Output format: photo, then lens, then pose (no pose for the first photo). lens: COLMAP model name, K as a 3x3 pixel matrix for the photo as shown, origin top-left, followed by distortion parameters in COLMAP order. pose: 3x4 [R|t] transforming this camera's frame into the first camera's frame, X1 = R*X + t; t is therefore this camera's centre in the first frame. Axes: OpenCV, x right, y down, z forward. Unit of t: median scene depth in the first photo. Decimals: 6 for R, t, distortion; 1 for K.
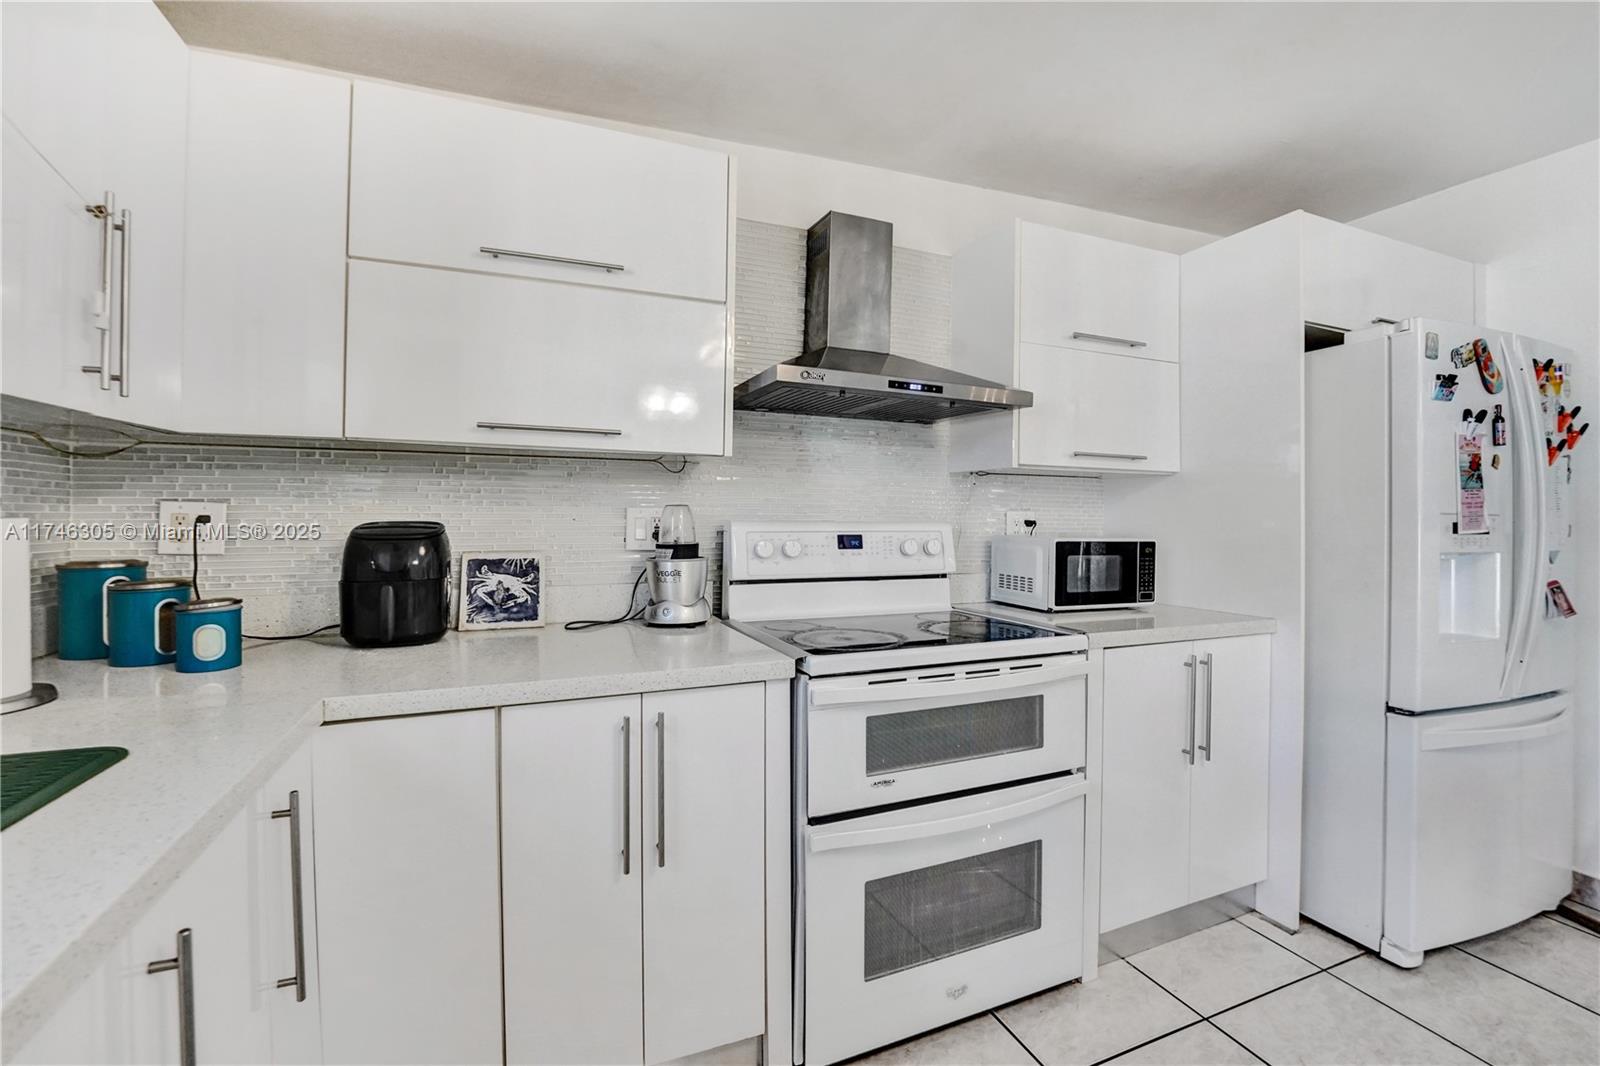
lens RADIAL K [[692.0, 0, 837.9], [0, 692.0, 514.6], [0, 0, 1]] dist [-0.026675, 0.000227]
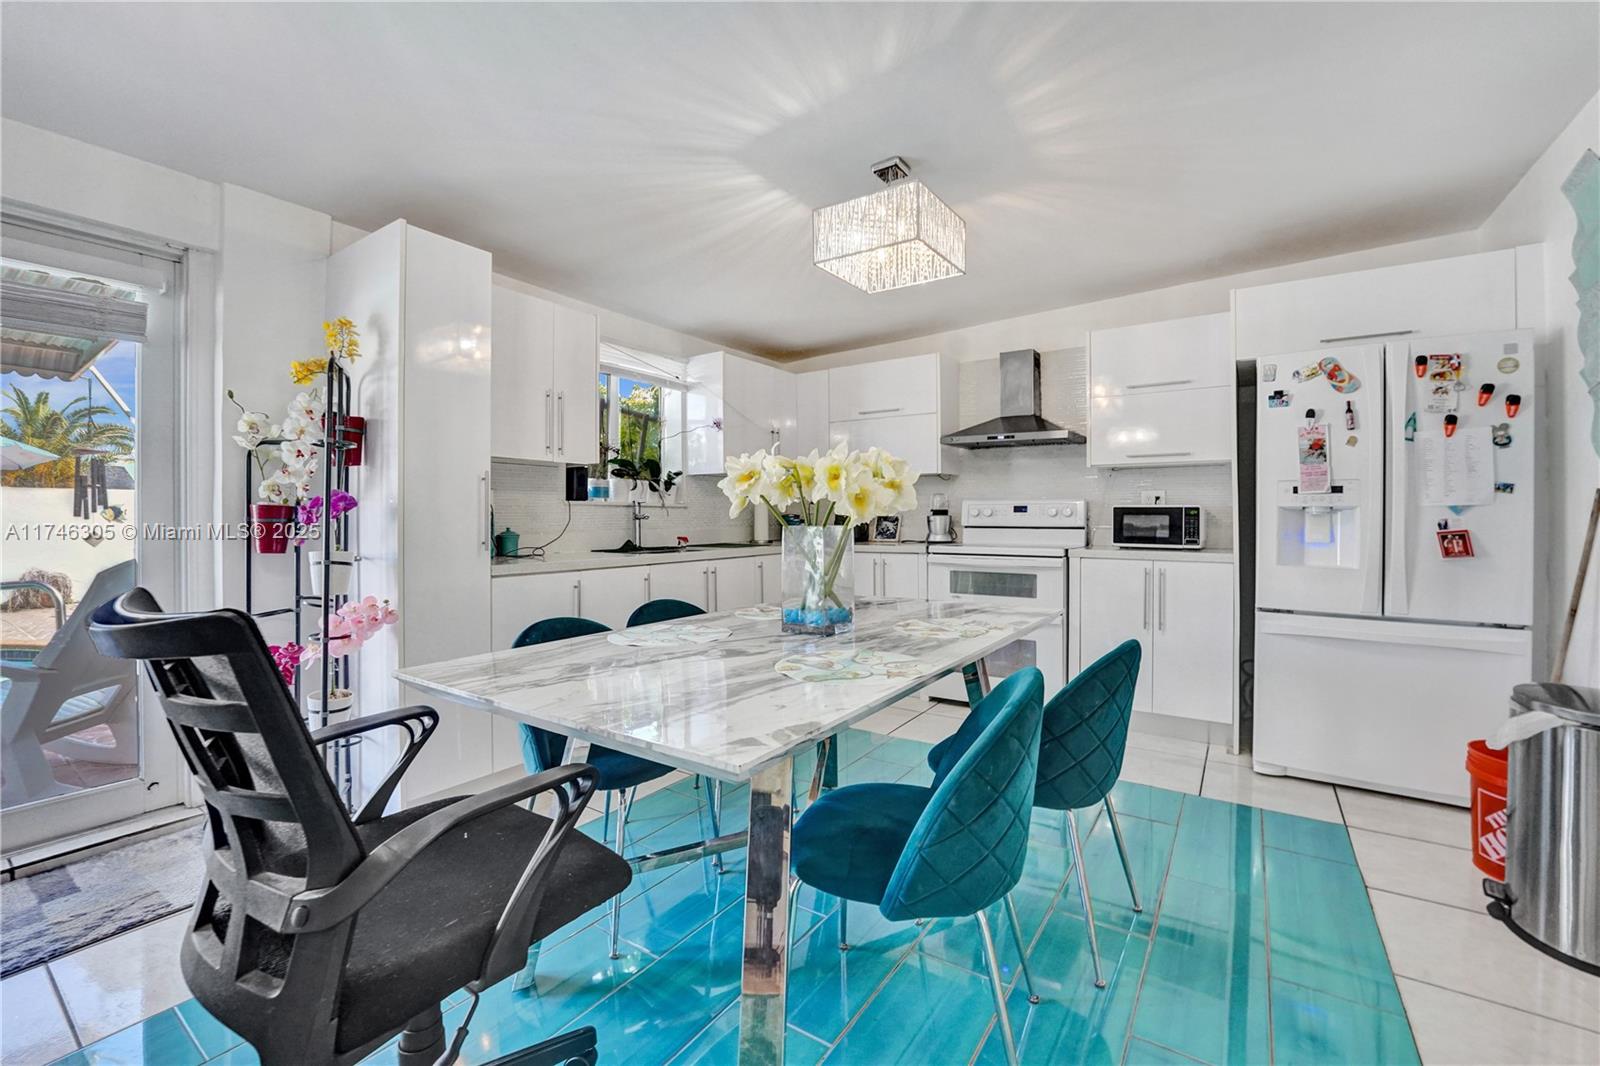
lens RADIAL K [[658.7, 0, 778.9], [0, 658.7, 518.2], [0, 0, 1]] dist [-0.024997, 0.000450]
pose [[0.519633, -0.005740, -0.854371, 1.500008], [0.006829, 0.999973, -0.002565, 0.076021], [0.854363, -0.004502, 0.519658, -0.707989]]
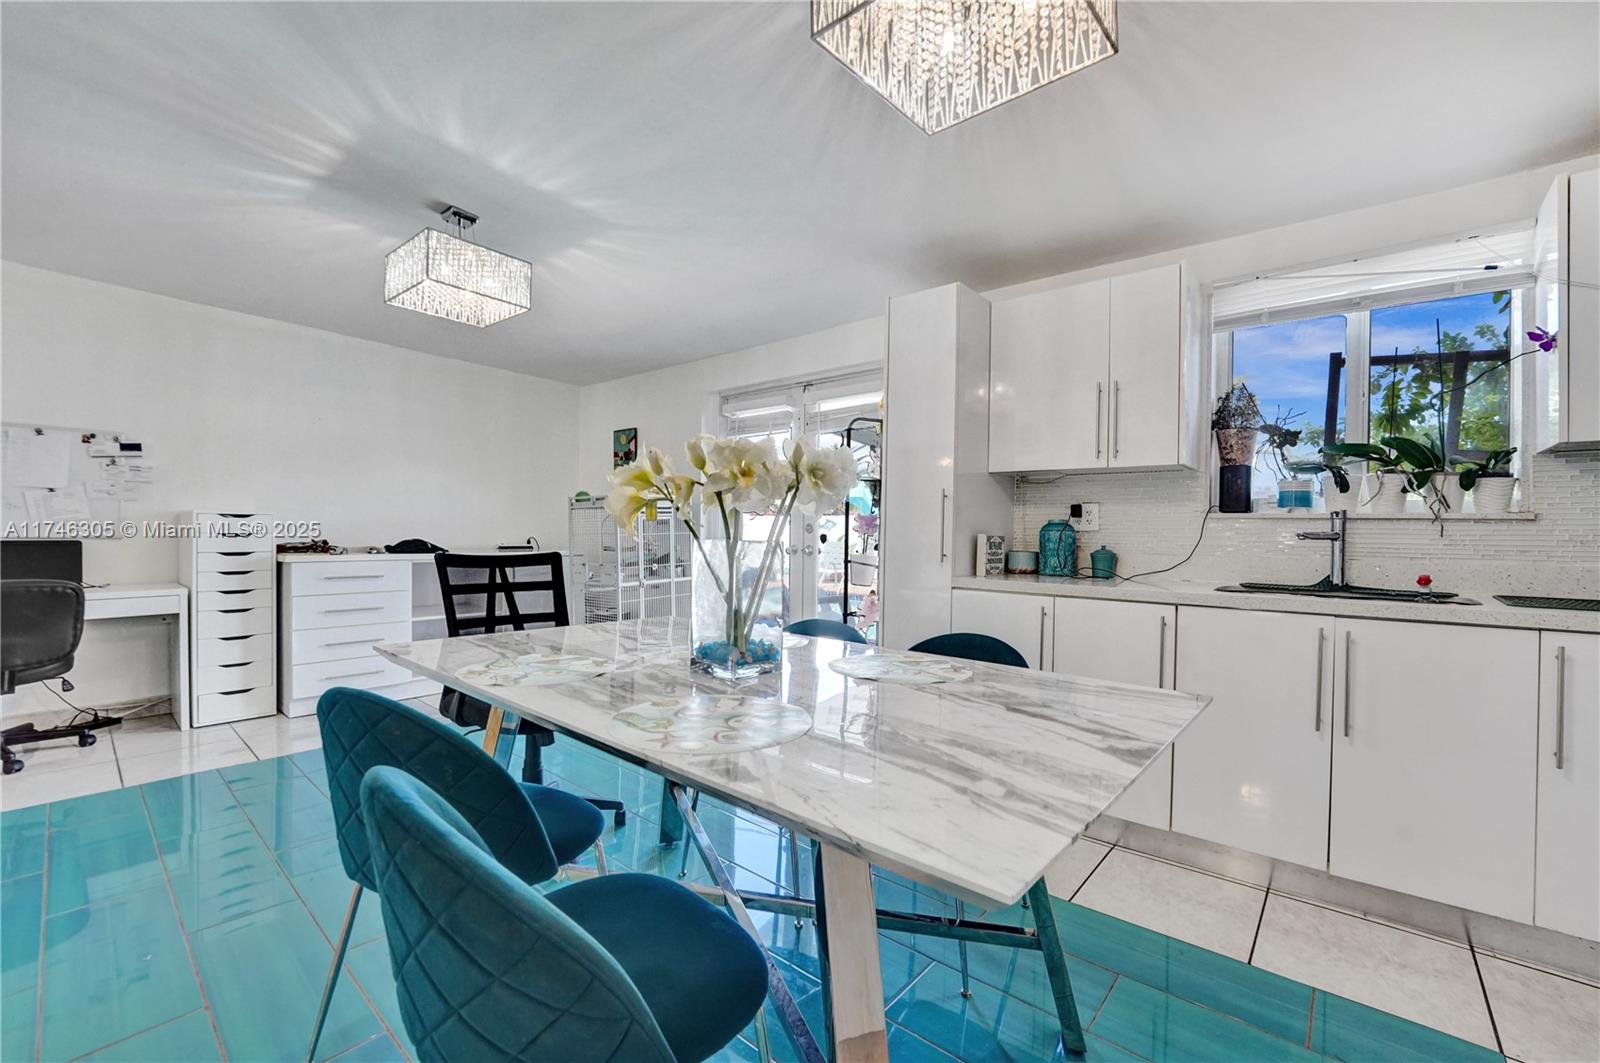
lens RADIAL K [[657.3, 0, 822.3], [0, 657.3, 533.8], [0, 0, 1]] dist [-0.025563, 0.000082]
pose [[-0.892597, -0.030198, -0.449844, 0.930022], [-0.032080, 0.999479, -0.003440, 0.092808], [0.449714, 0.011360, -0.893101, 0.651566]]
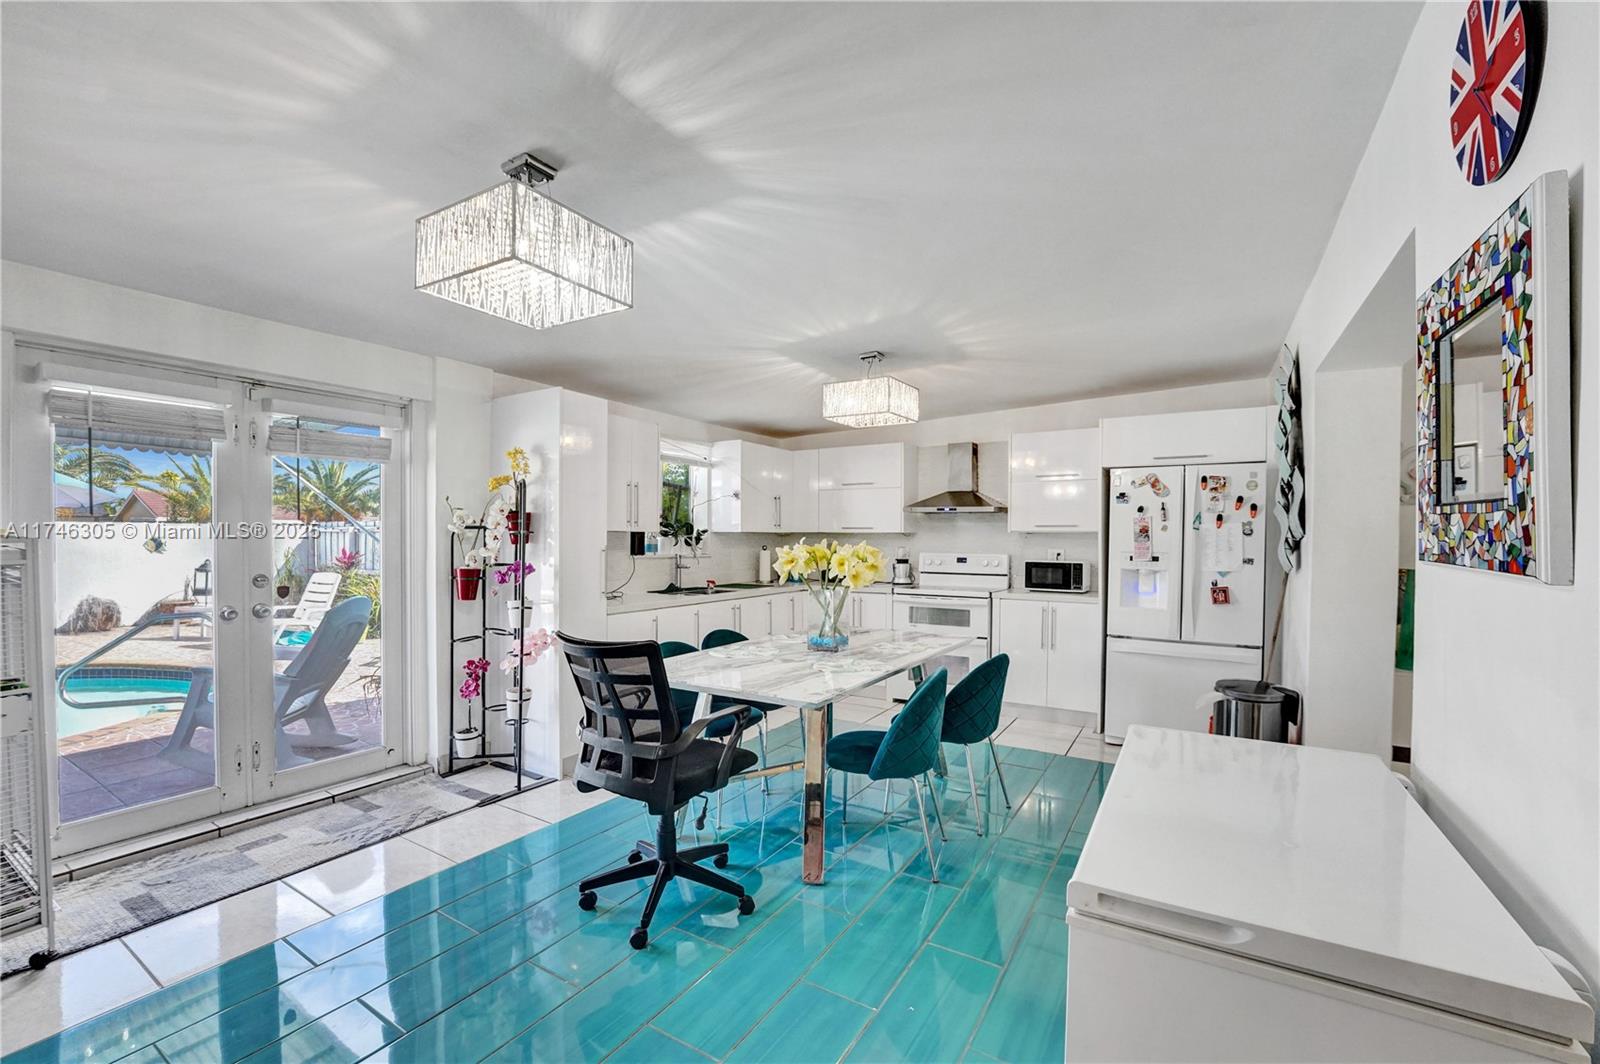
lens RADIAL K [[644.2, 0, 771.2], [0, 644.2, 553.5], [0, 0, 1]] dist [-0.039481, -0.000017]
pose [[0.547778, 0.011528, -0.836544, 1.991467], [0.001770, 0.999887, 0.014938, -0.030336], [0.836622, -0.009663, 0.547696, -1.177457]]
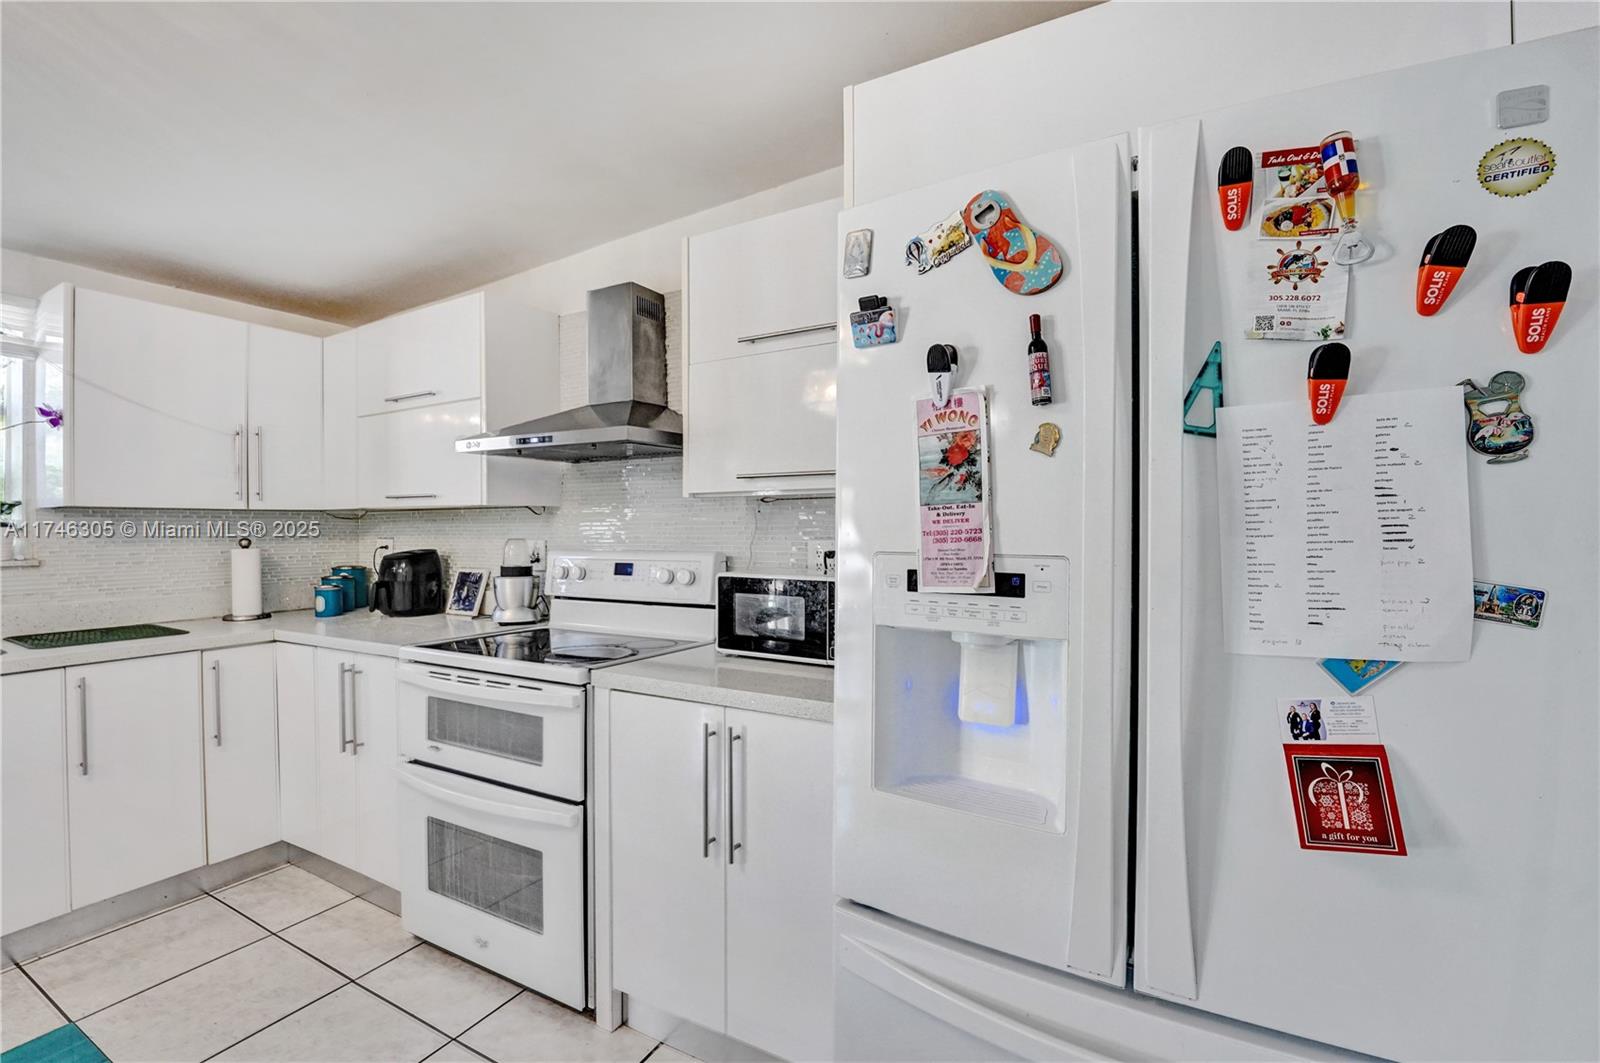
lens RADIAL K [[697.1, 0, 750.6], [0, 697.1, 531.3], [0, 0, 1]] dist [-0.020730, 0.000063]
pose [[0.591846, -0.011045, -0.805975, 1.234080], [0.010317, 0.999928, -0.006127, -0.015855], [0.805985, -0.004689, 0.591918, 0.562992]]
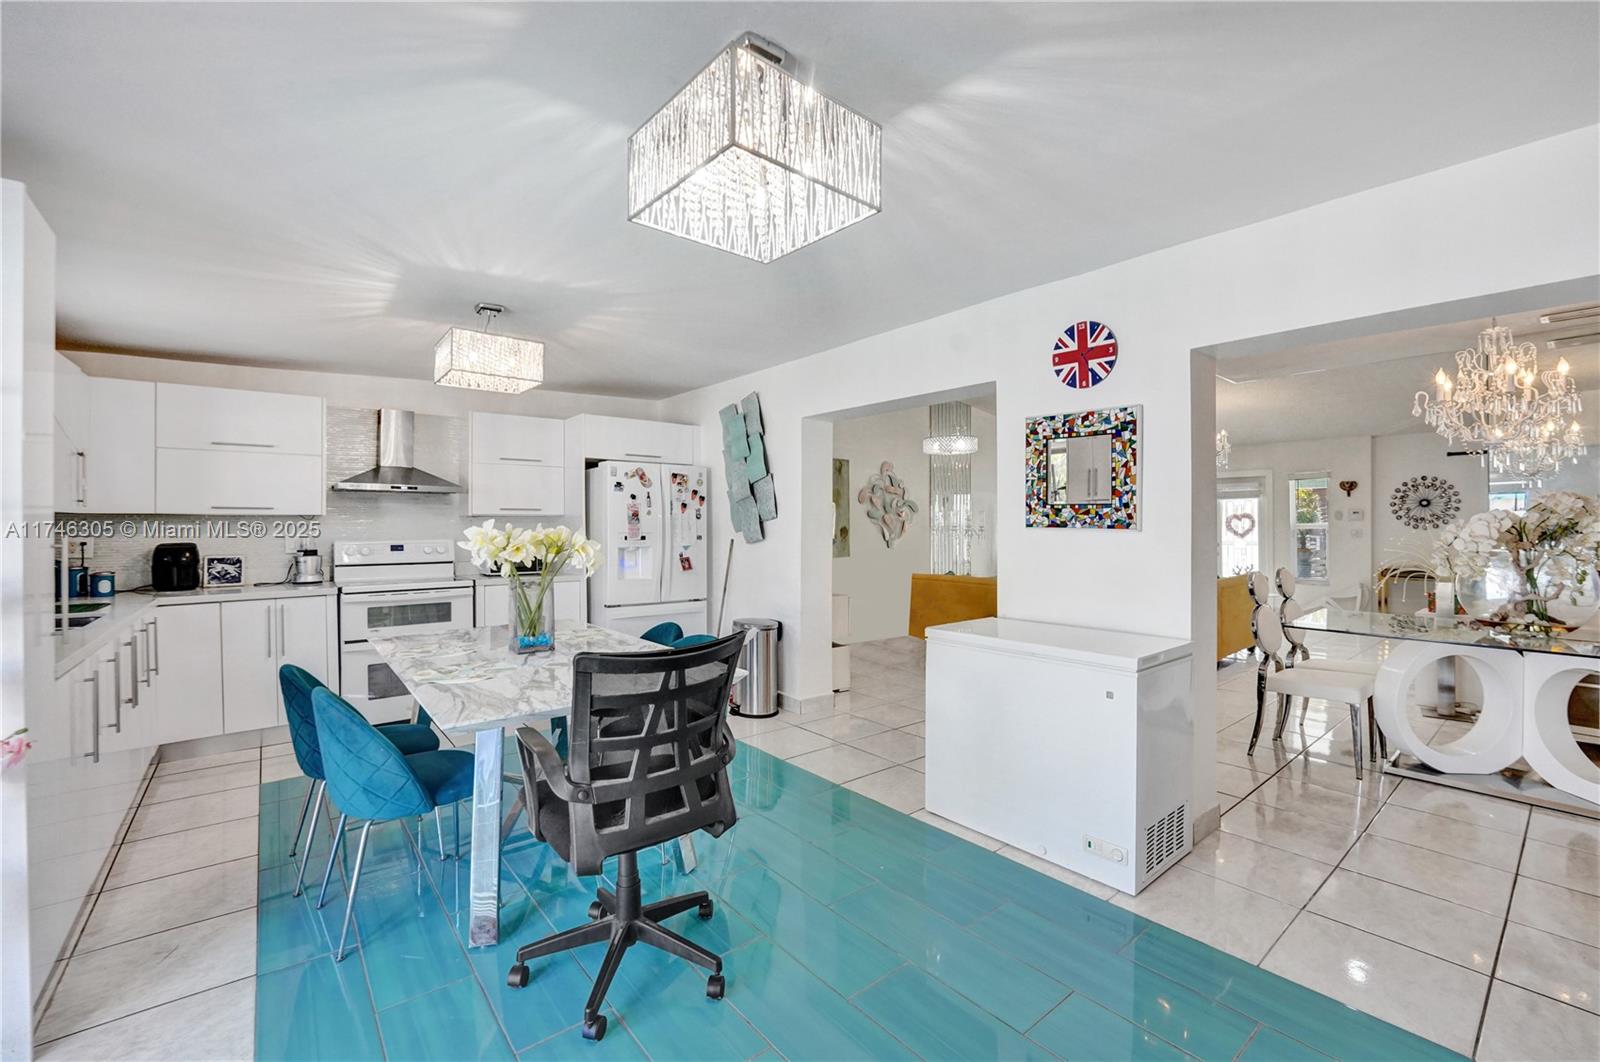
lens RADIAL K [[665.7, 0, 800.0], [0, 665.7, 531.0], [0, 0, 1]] dist [-0.027561, -0.000113]
pose [[0.967643, -0.015647, 0.251836, 0.889069], [0.013043, 0.999843, 0.012005, -0.030447], [-0.251985, -0.008332, 0.967695, -1.709850]]
